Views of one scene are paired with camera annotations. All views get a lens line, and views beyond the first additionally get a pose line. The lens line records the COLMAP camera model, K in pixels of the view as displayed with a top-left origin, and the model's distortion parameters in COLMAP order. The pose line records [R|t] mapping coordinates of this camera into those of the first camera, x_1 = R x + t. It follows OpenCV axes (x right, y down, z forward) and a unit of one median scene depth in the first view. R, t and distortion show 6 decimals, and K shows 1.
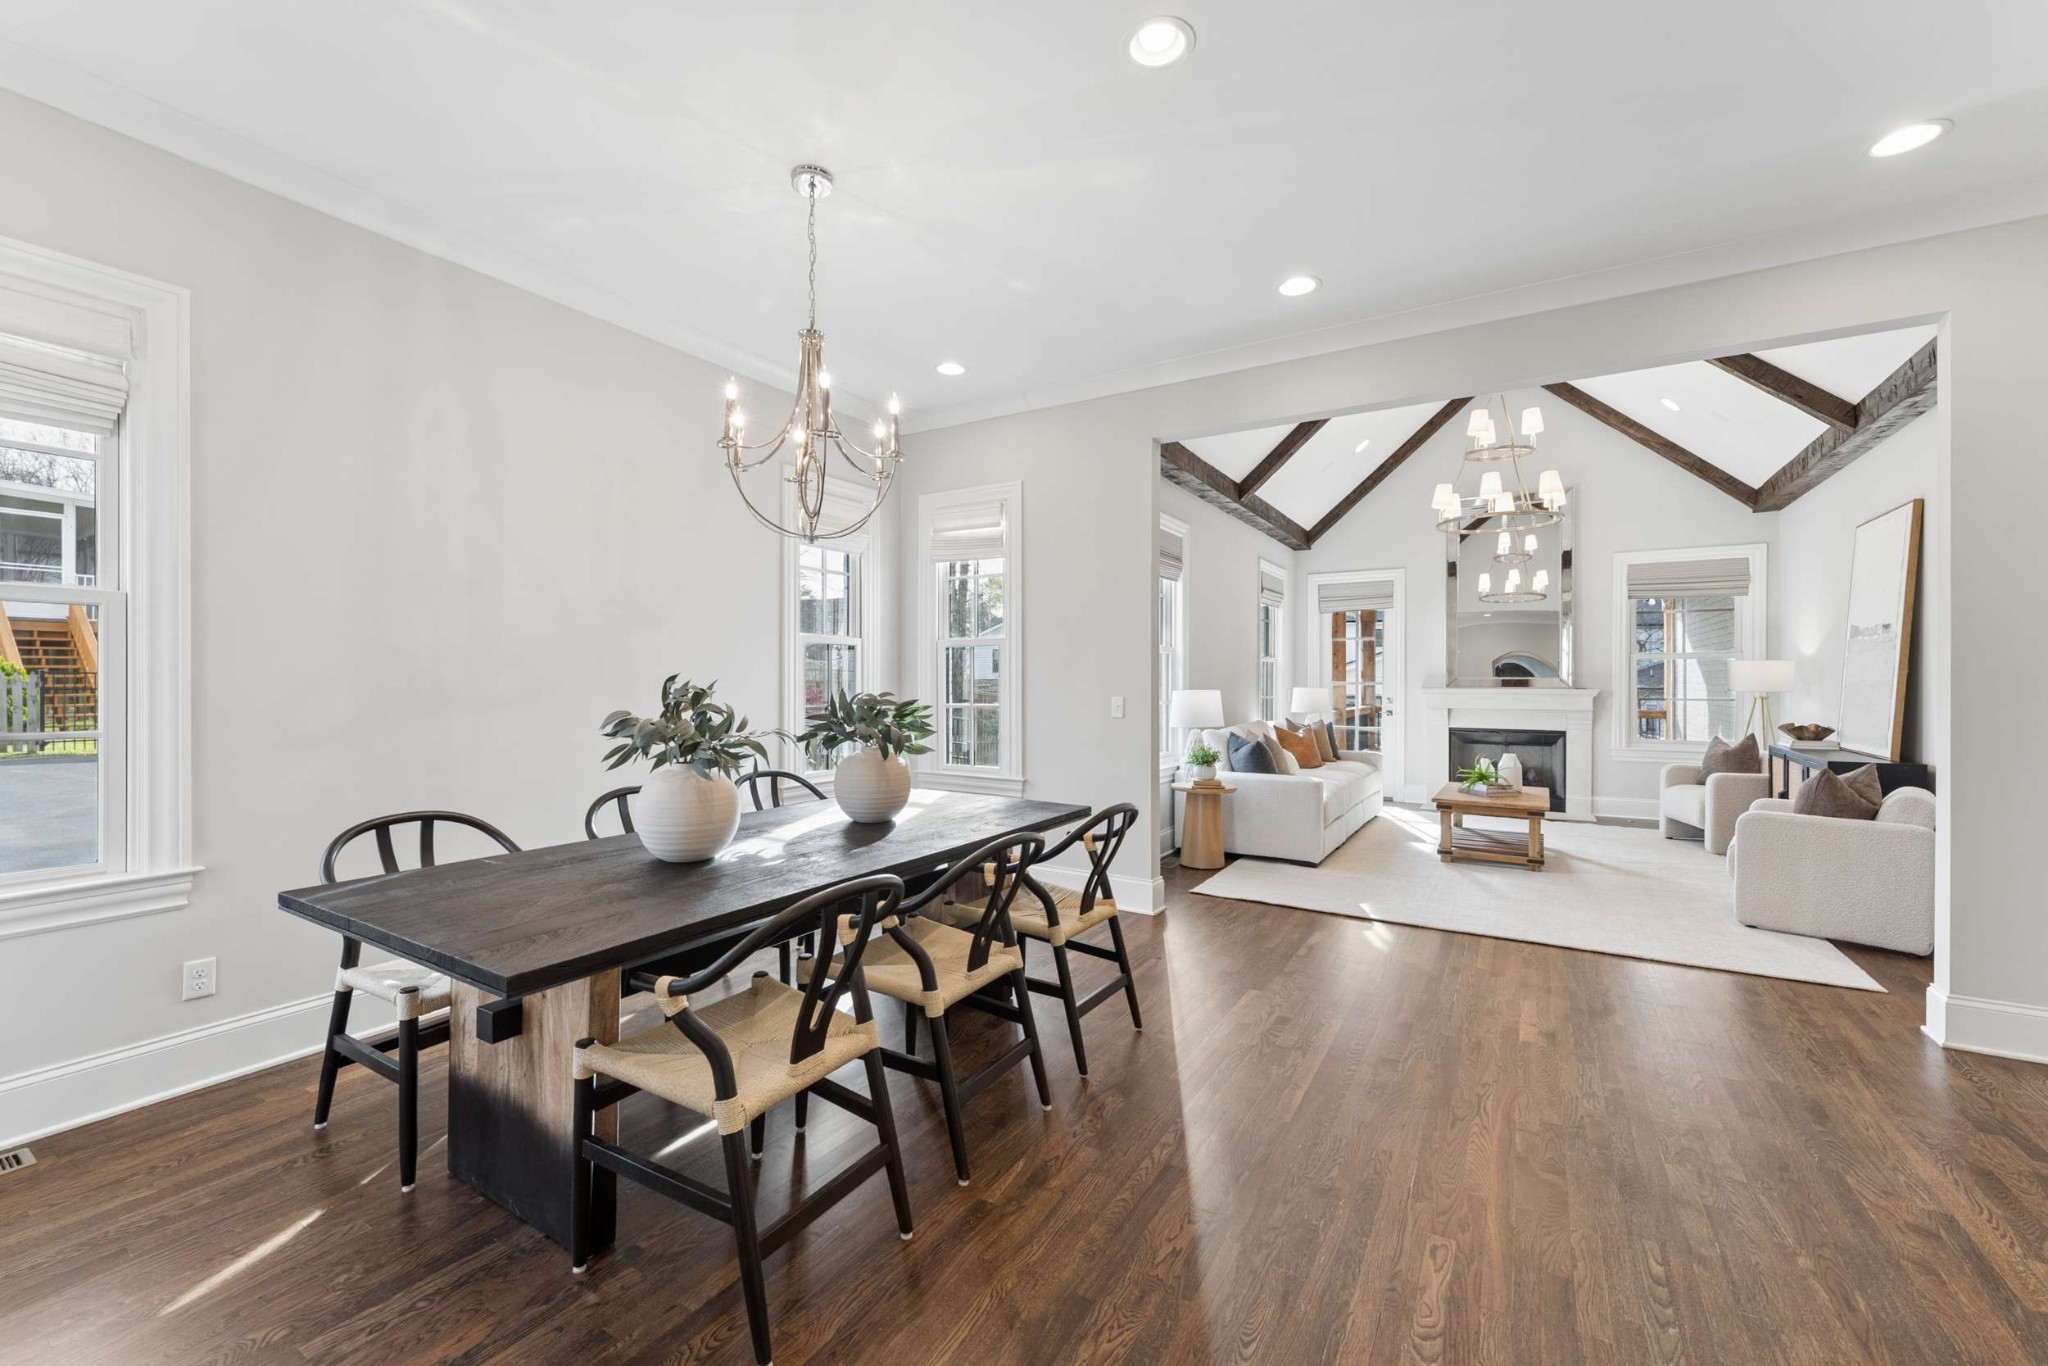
lens RADIAL K [[830.9, 0, 1011.4], [0, 830.9, 683.3], [0, 0, 1]] dist [-0.001653, -0.000547]
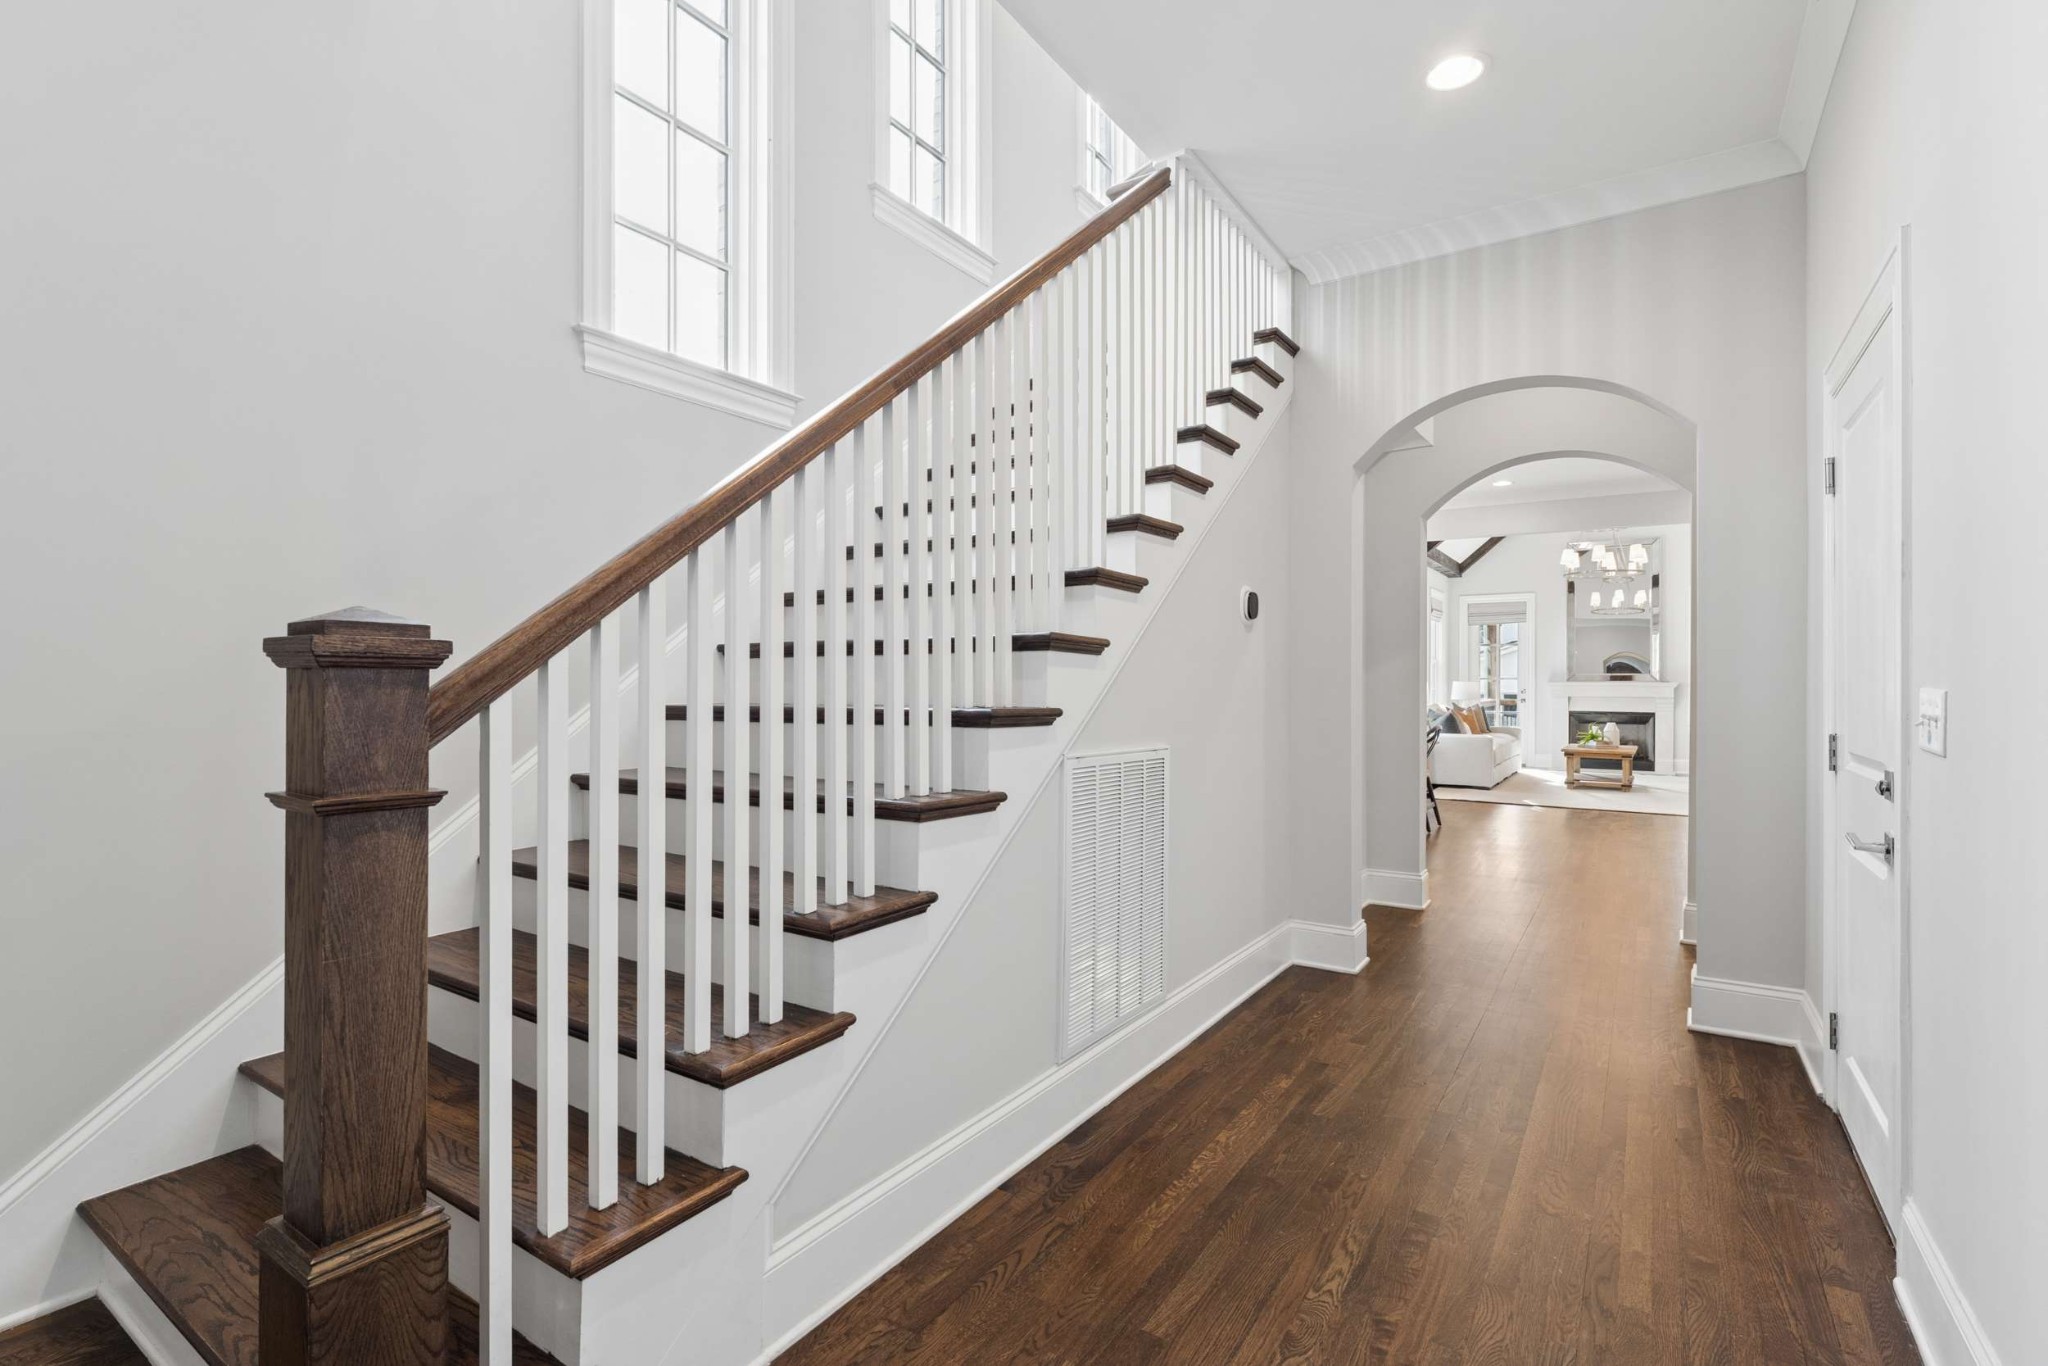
lens RADIAL K [[952.2, 0, 1020.8], [0, 952.2, 677.2], [0, 0, 1]] dist [-0.019037, -0.000350]
pose [[0.999402, -0.001145, -0.034551, -0.308567], [0.000956, 0.999985, -0.005469, 0.006264], [0.034556, 0.005432, 0.999388, -0.563741]]
